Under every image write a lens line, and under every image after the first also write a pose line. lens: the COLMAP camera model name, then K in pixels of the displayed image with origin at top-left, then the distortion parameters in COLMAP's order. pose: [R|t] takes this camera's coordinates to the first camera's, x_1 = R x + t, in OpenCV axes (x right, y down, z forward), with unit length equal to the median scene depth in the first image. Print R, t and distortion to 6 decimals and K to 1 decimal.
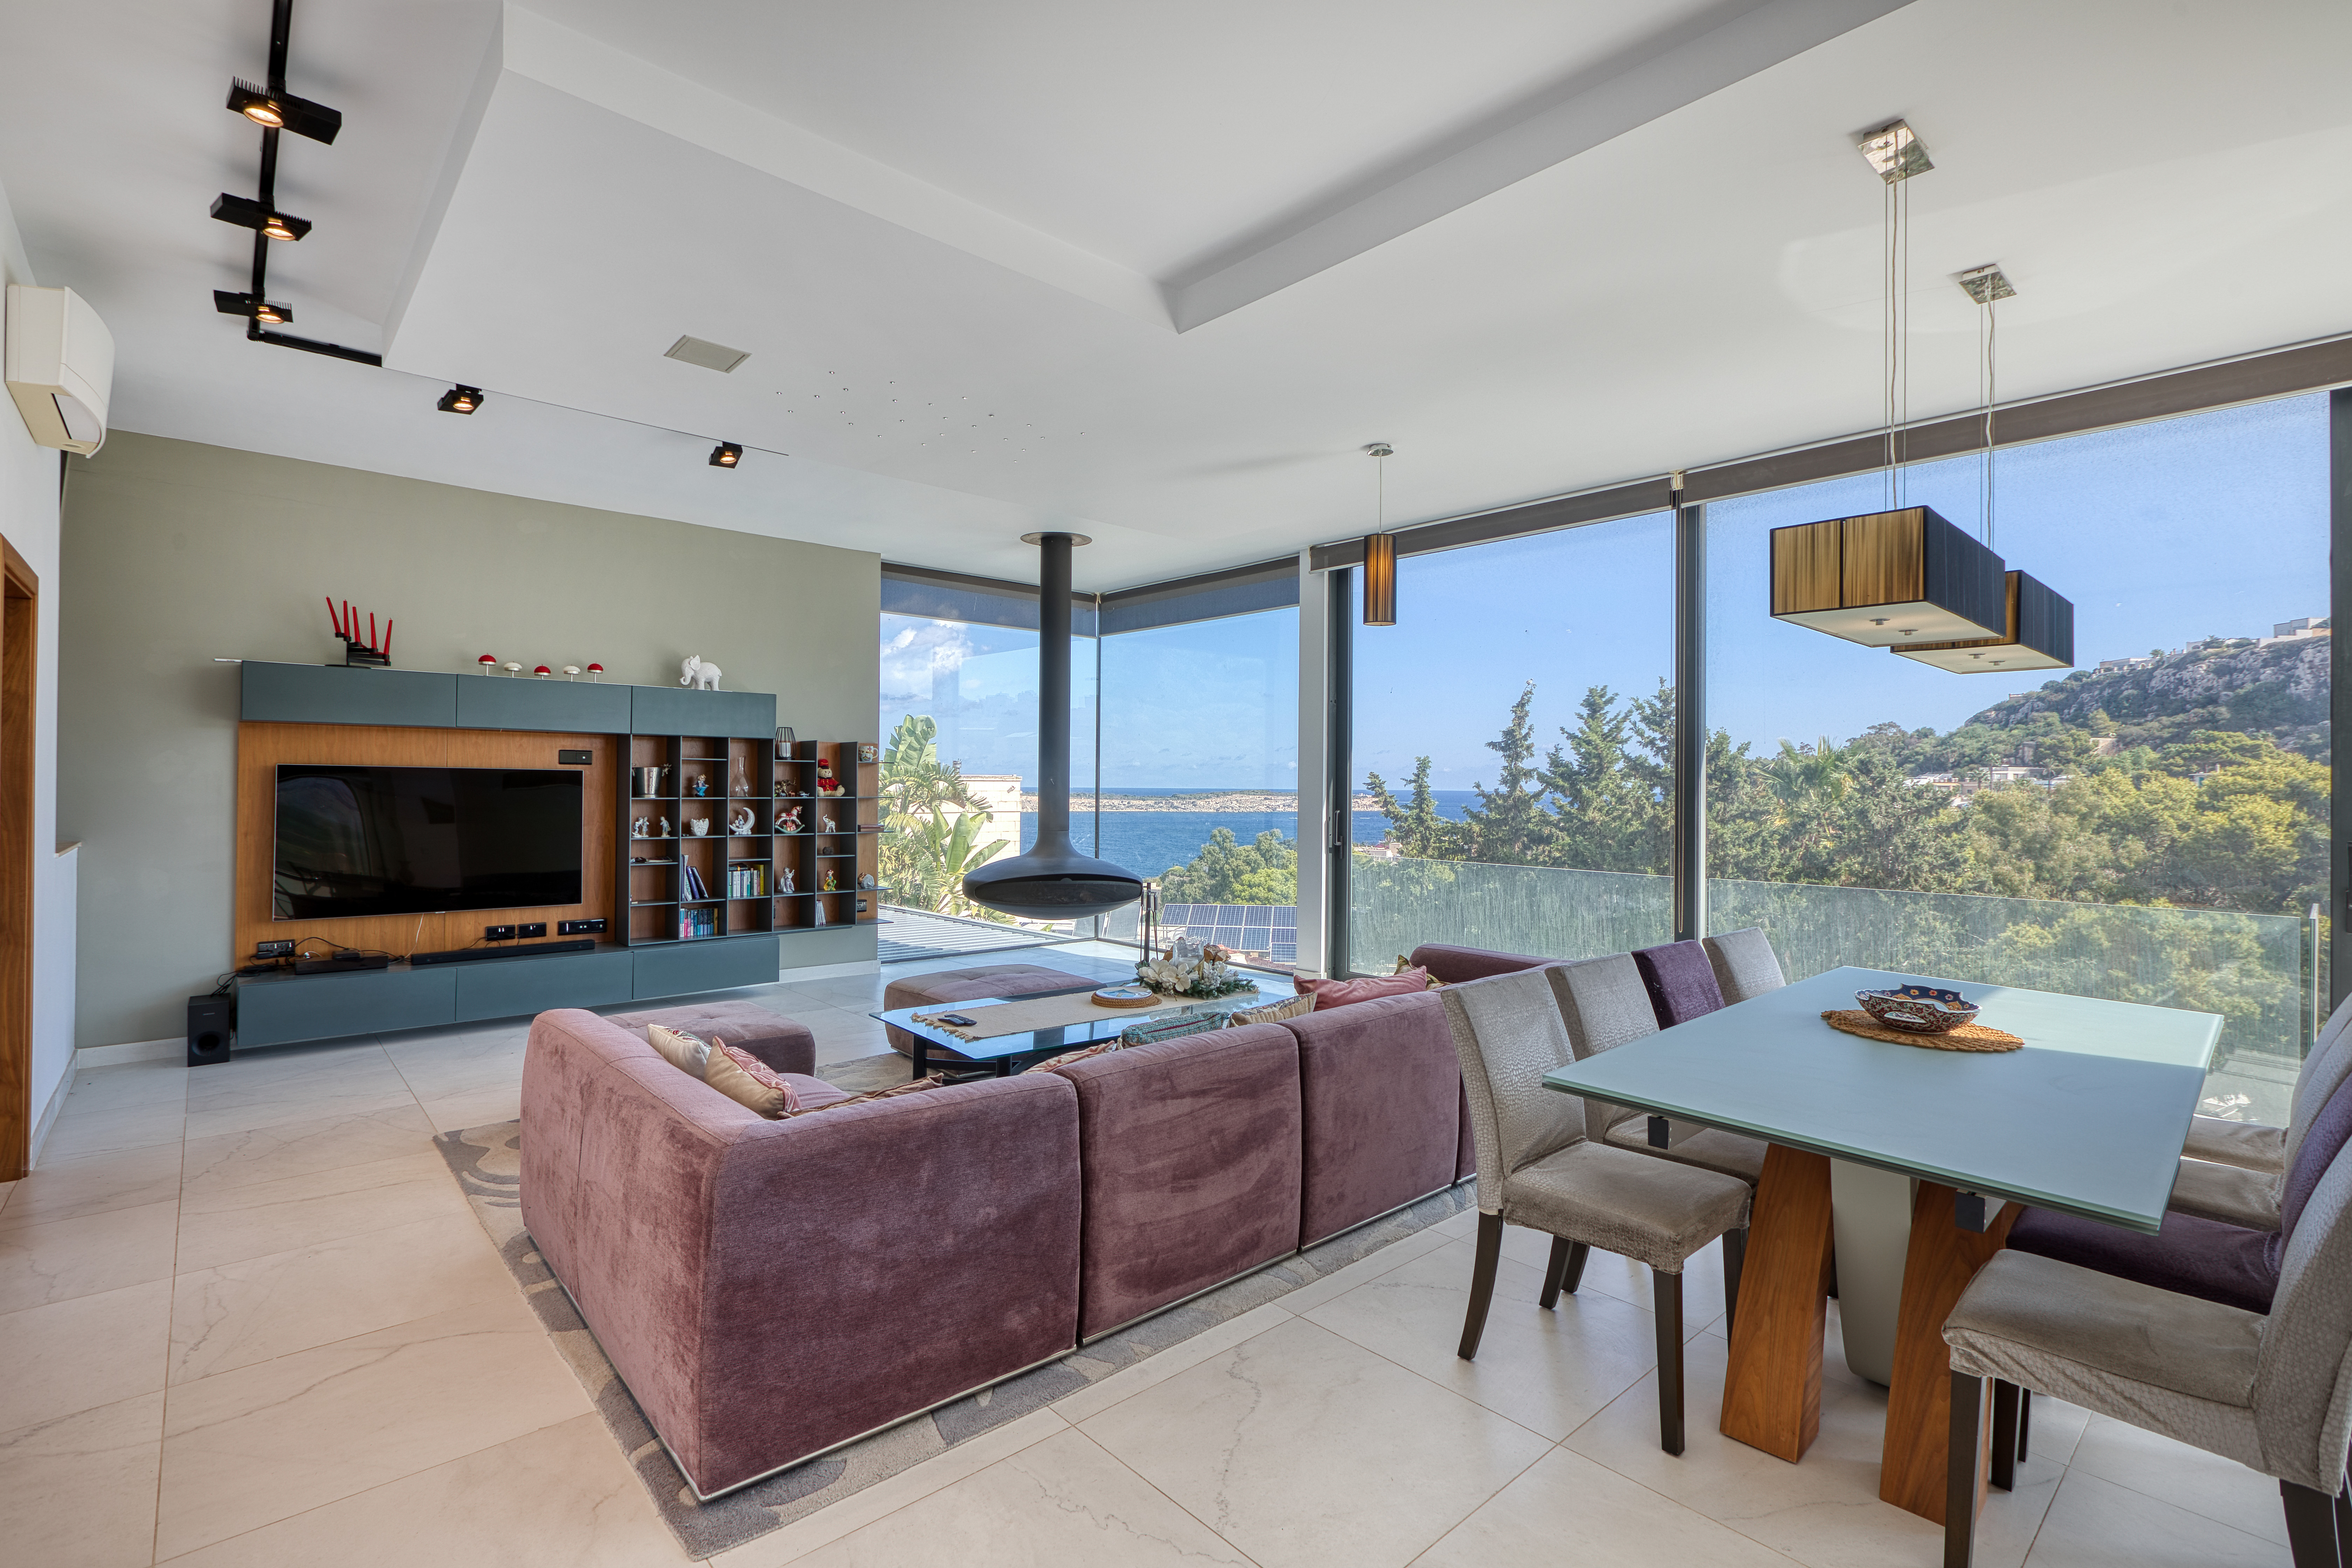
lens RADIAL K [[1076.0, 0, 1175.7], [0, 1076.0, 773.4], [0, 0, 1]] dist [-0.002898, 0.000990]
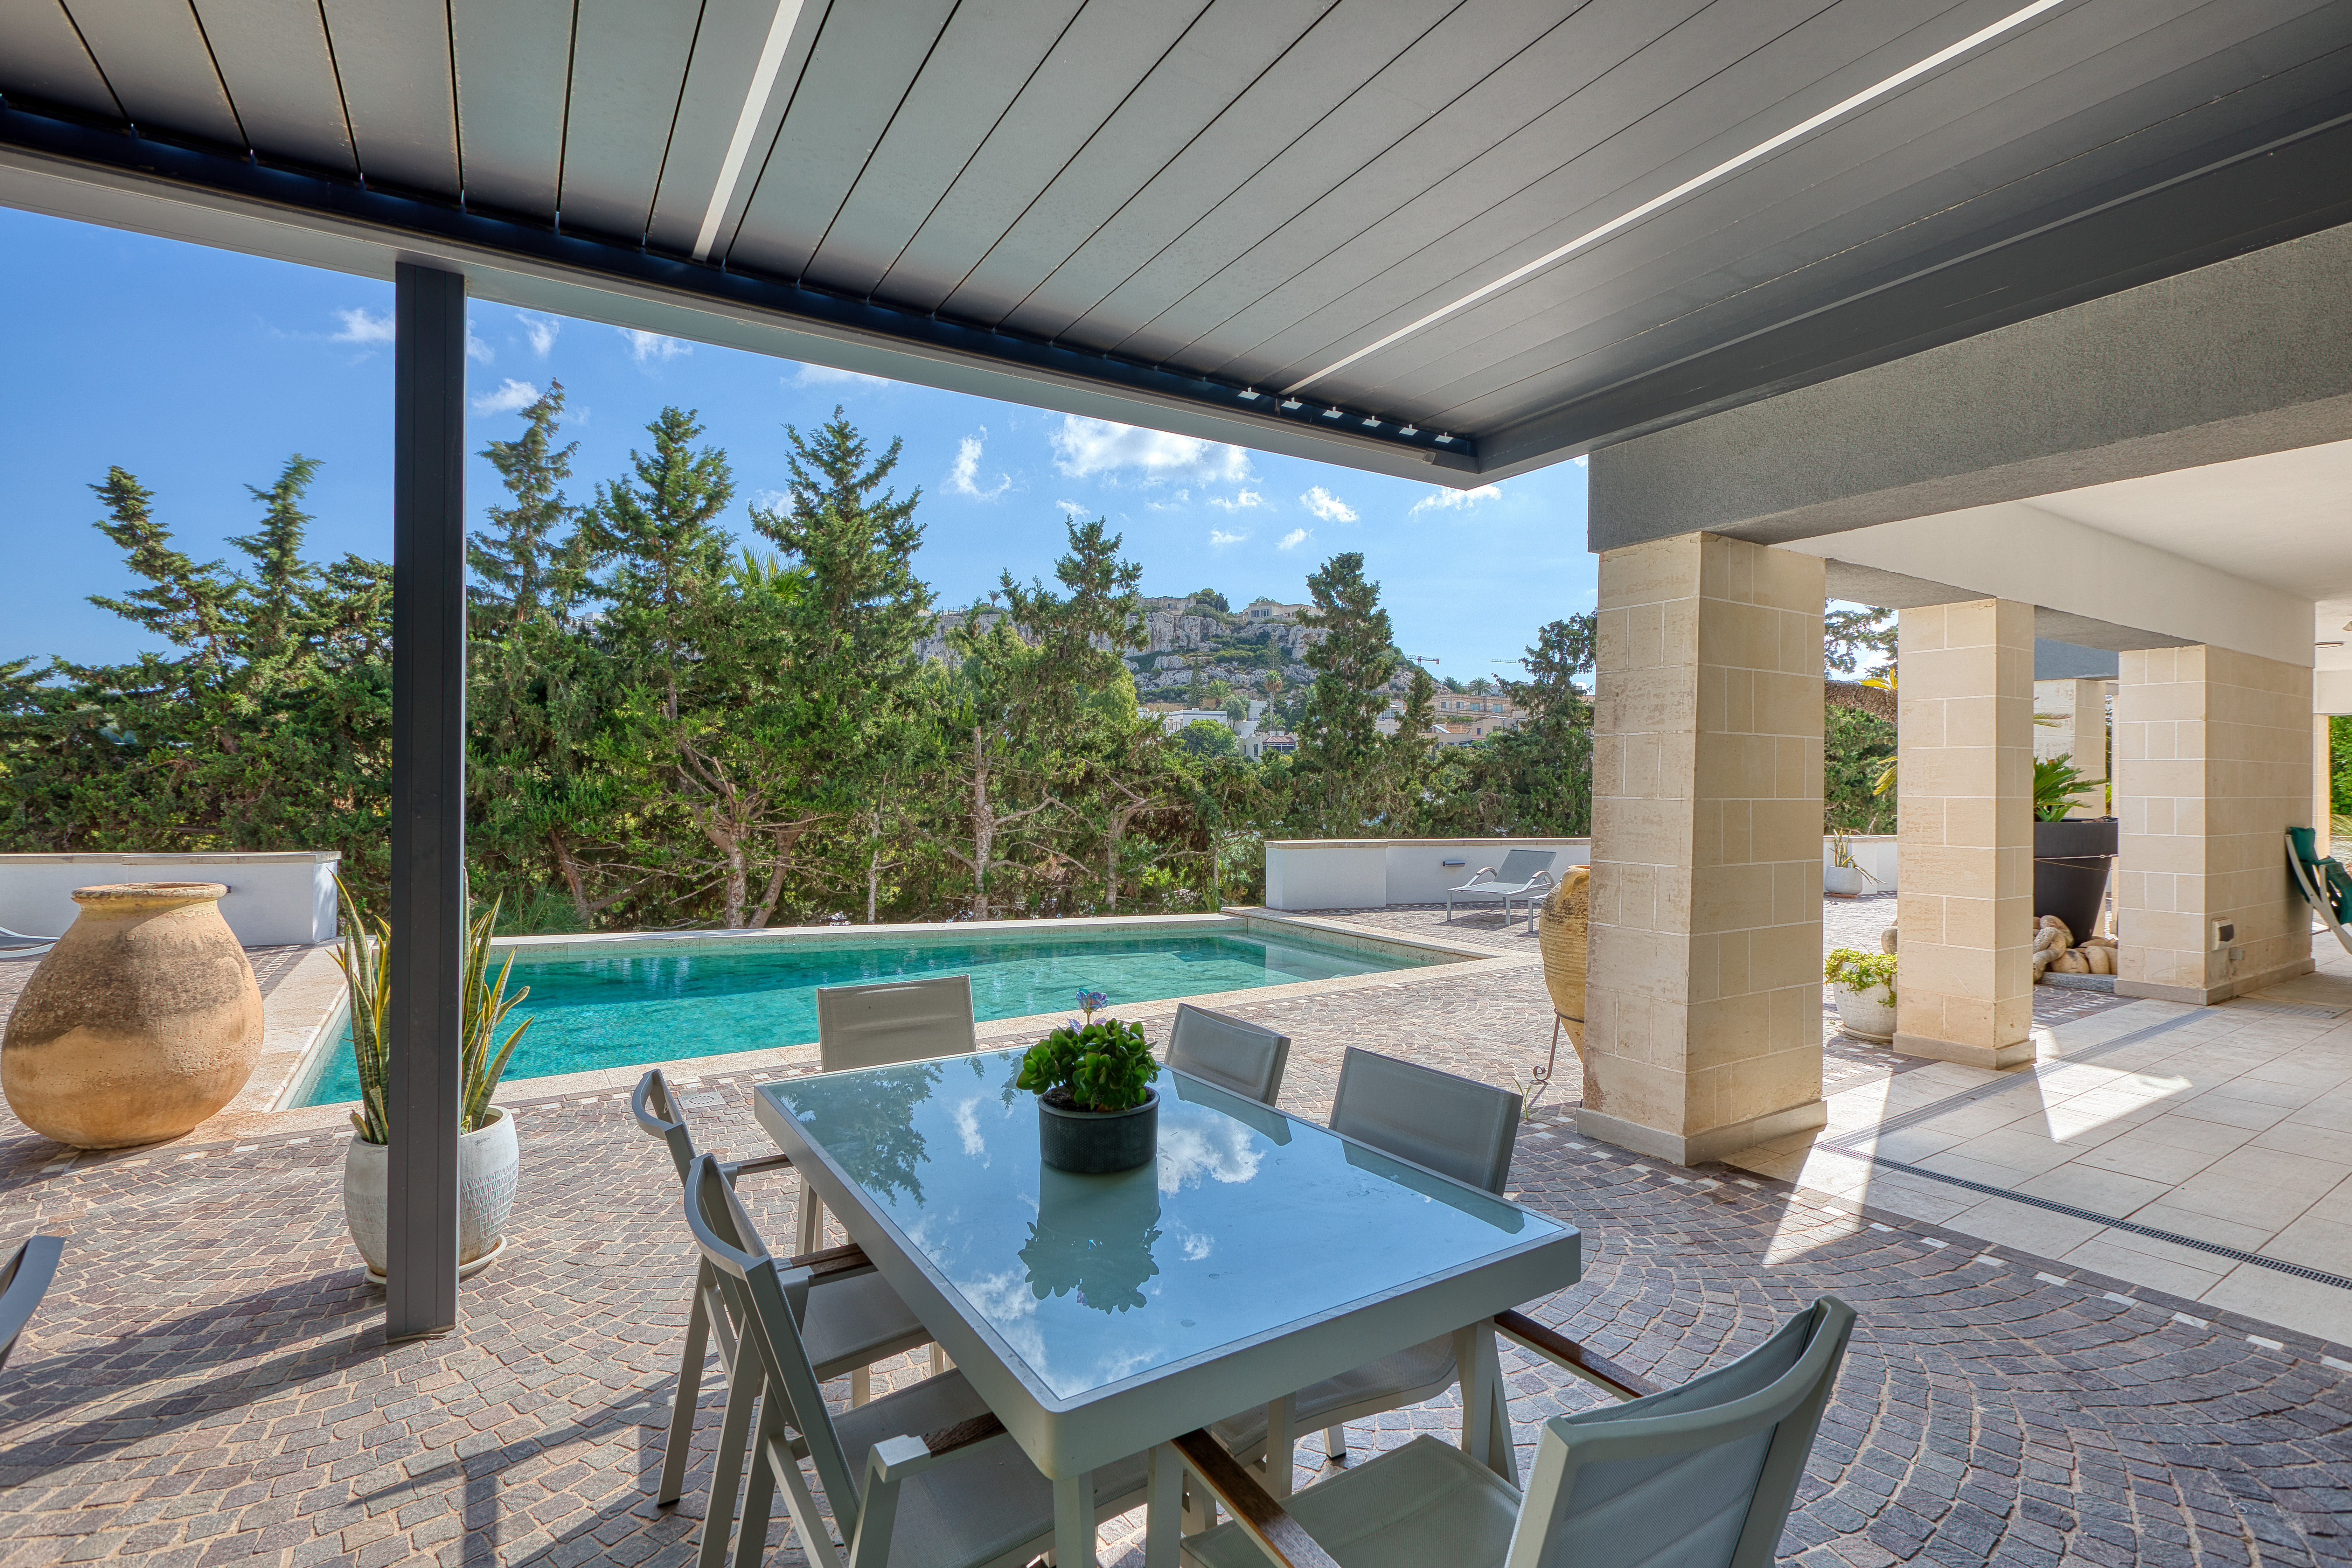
lens RADIAL K [[1069.1, 0, 1176.5], [0, 1069.1, 782.5], [0, 0, 1]] dist [-0.005251, 0.000582]
pose [[0.166523, -0.009896, 0.985988, -0.774742], [-0.009969, 0.999882, 0.011719, 0.469612], [-0.985987, -0.011781, 0.166405, 1.558151]]
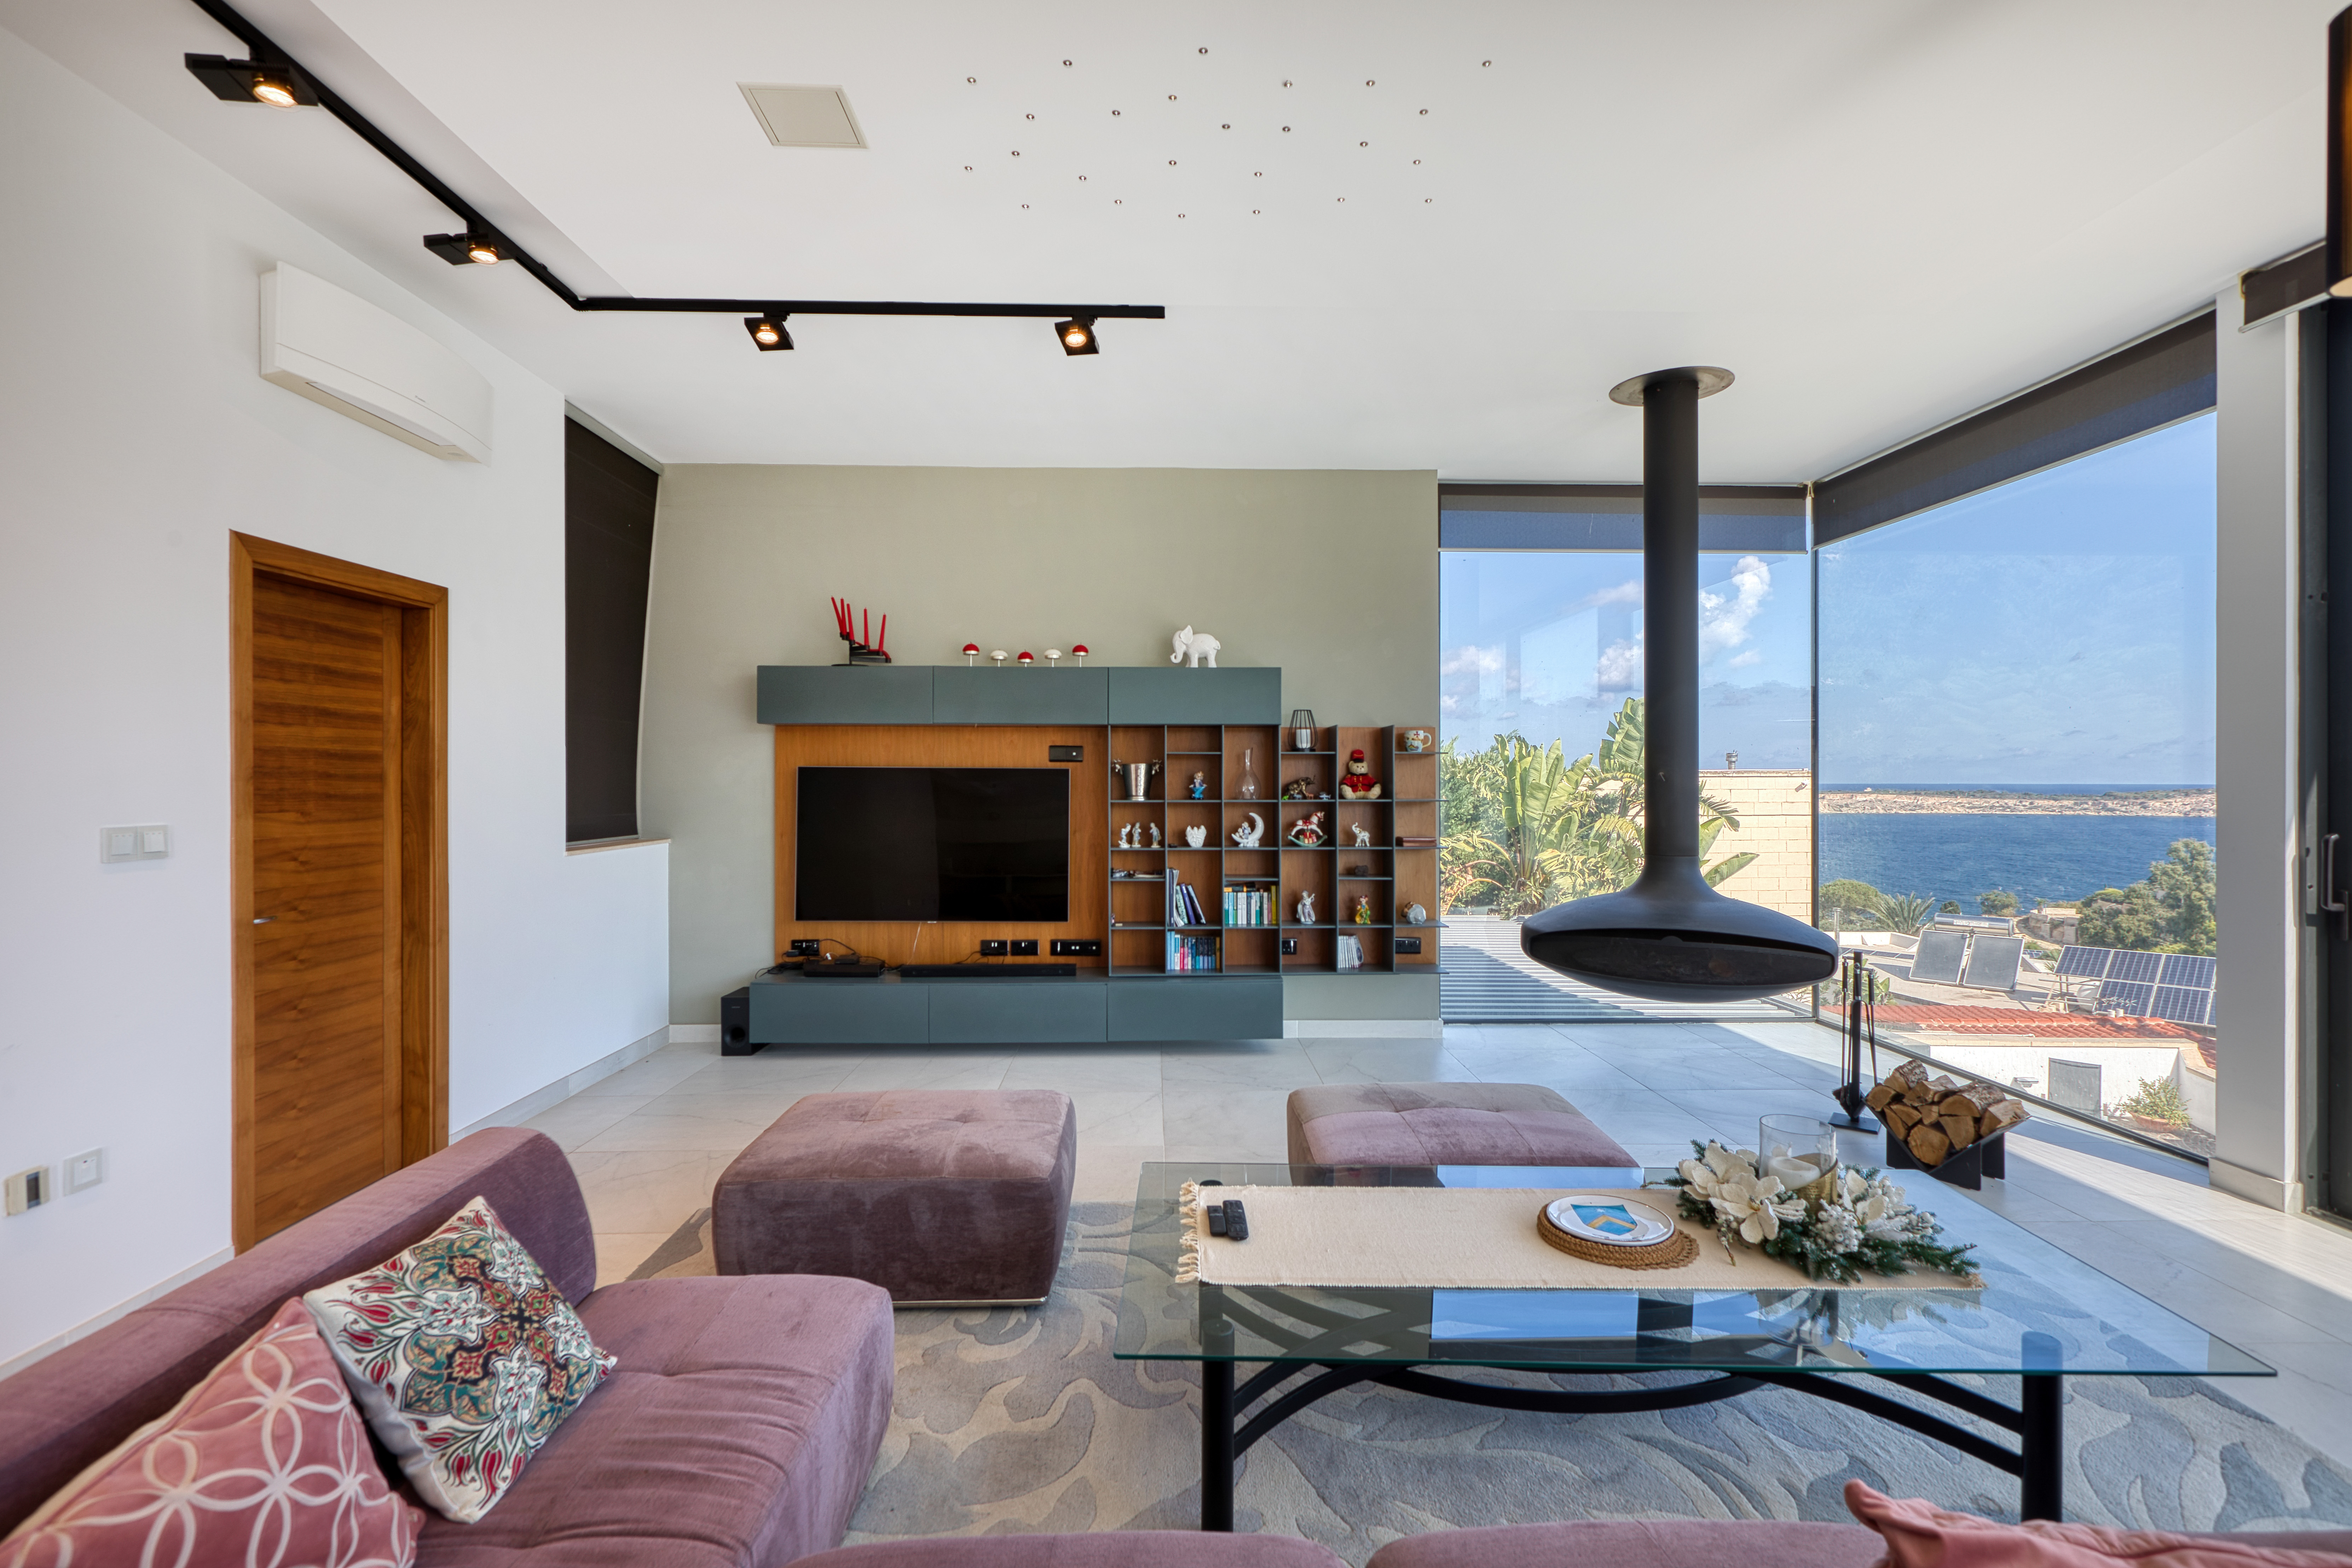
lens RADIAL K [[1092.9, 0, 1181.6], [0, 1092.9, 774.9], [0, 0, 1]] dist [-0.000229, 0.000511]
pose [[0.761085, -0.010155, -0.648573, 0.087680], [0.012541, 0.999921, -0.000940, 0.003872], [0.648531, -0.007418, 0.761152, 0.361846]]
